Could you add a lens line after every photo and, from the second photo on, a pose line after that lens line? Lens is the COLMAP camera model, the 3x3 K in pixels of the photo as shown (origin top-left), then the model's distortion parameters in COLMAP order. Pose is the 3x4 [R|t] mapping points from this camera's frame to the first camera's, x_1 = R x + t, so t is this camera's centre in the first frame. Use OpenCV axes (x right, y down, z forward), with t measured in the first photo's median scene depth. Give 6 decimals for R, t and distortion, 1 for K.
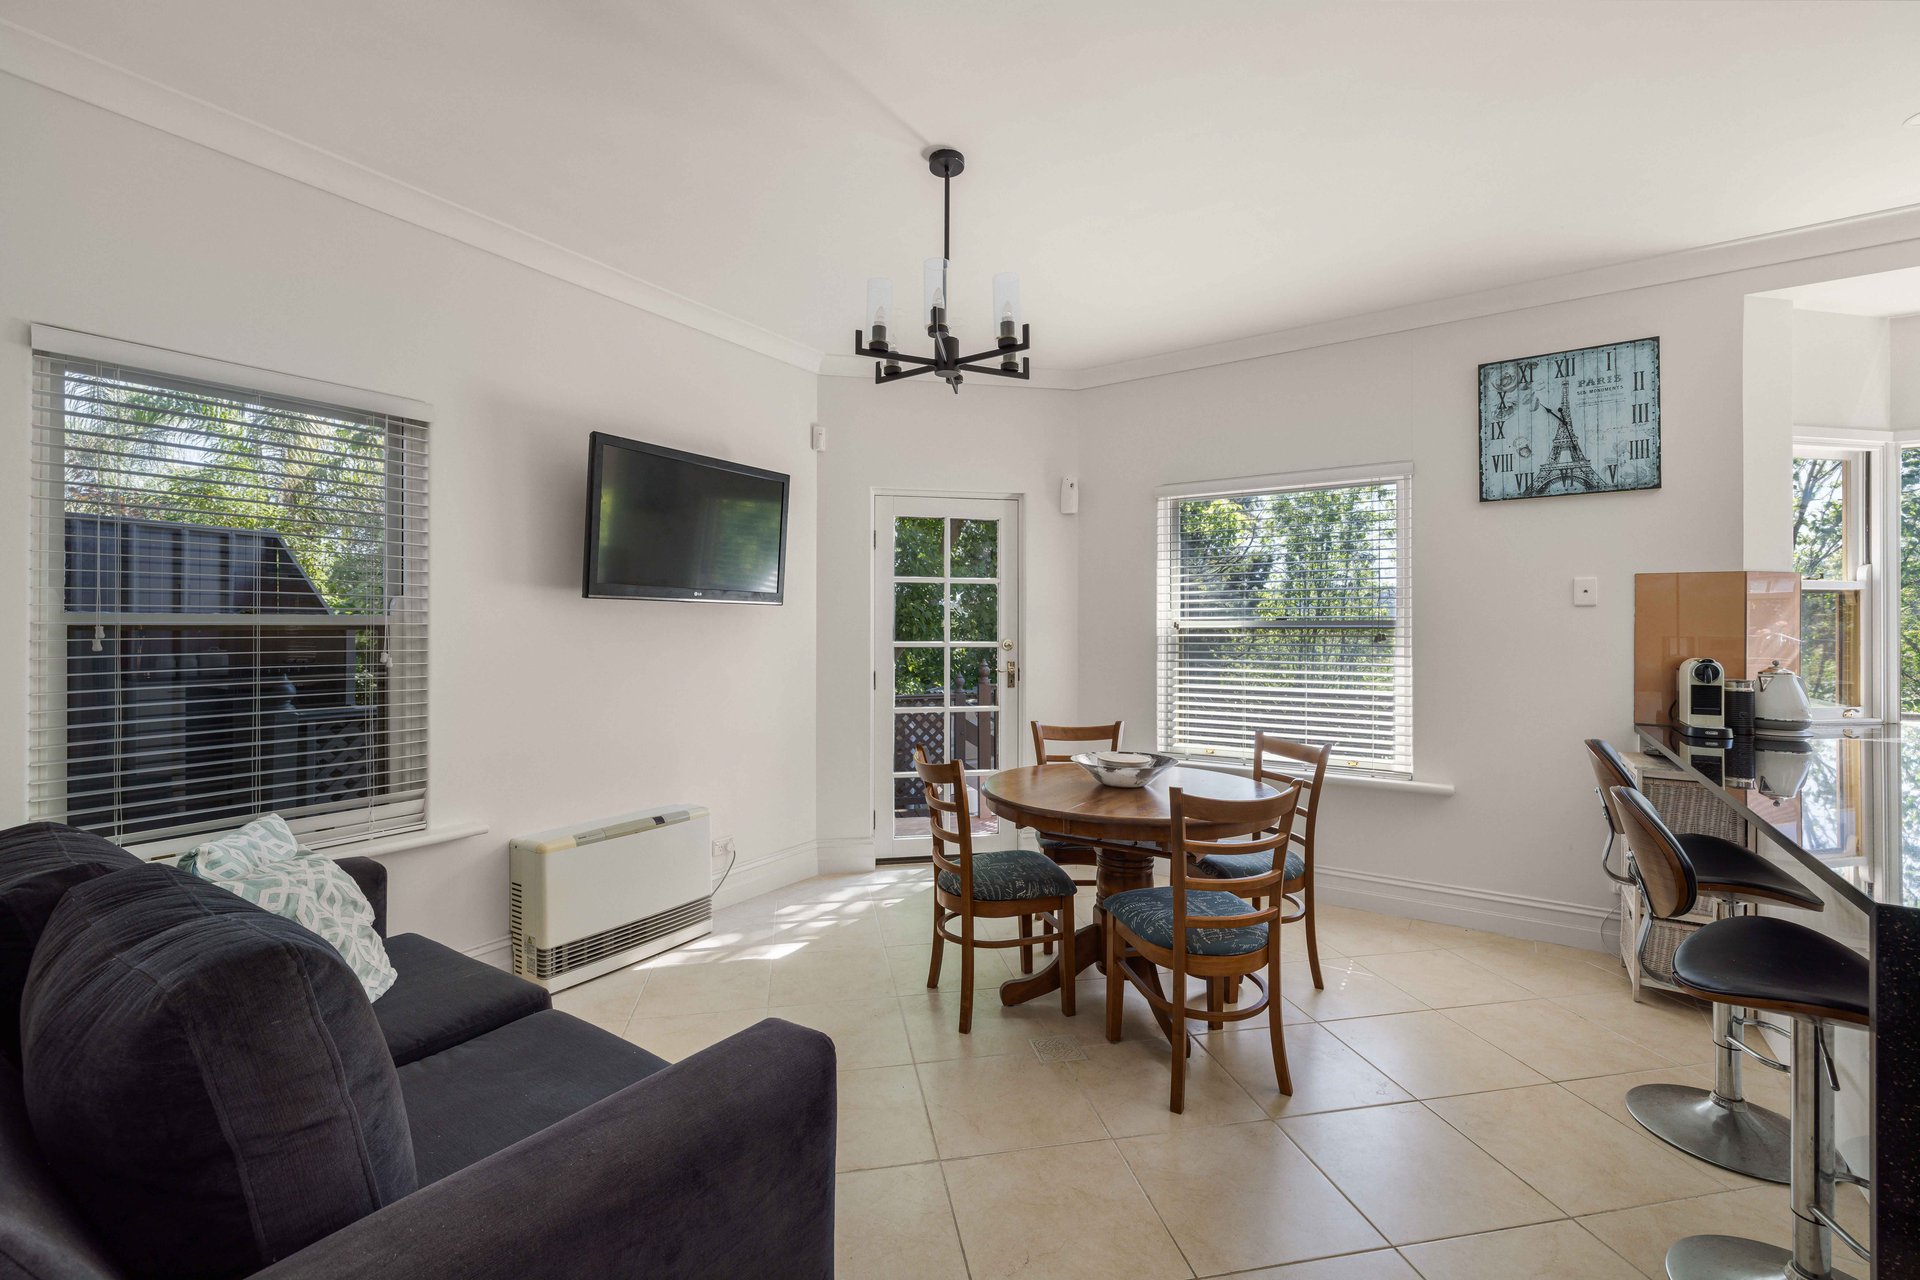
lens RADIAL K [[815.5, 0, 959.5], [0, 815.5, 632.1], [0, 0, 1]] dist [0.000738, 0.000012]
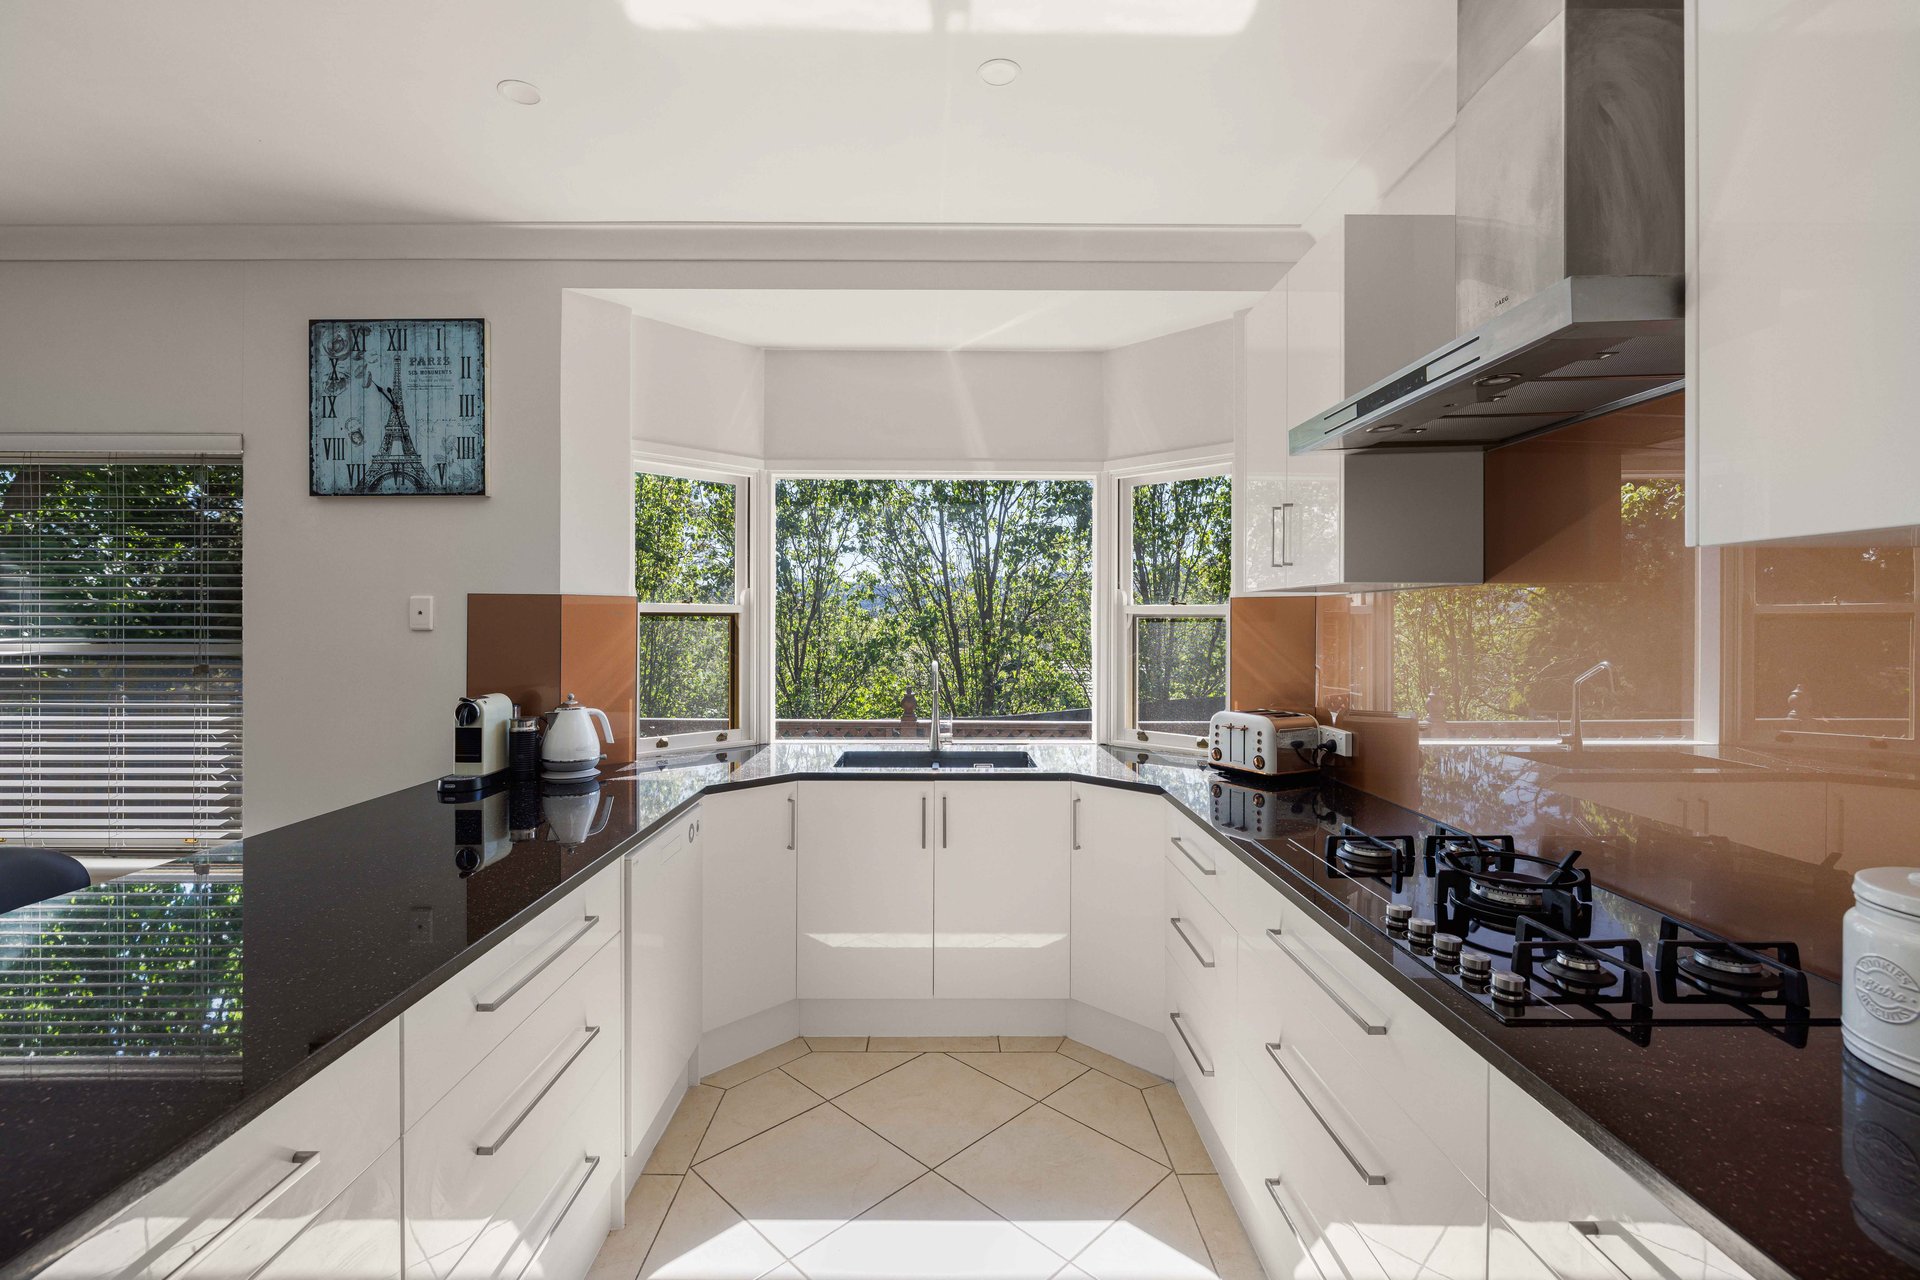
lens RADIAL K [[848.5, 0, 957.0], [0, 848.5, 625.2], [0, 0, 1]] dist [-0.010910, 0.001398]
pose [[0.826405, 0.000119, 0.563076, 0.733368], [-0.000039, 1.000000, -0.000154, -0.037053], [-0.563076, 0.000105, 0.826405, -0.017669]]
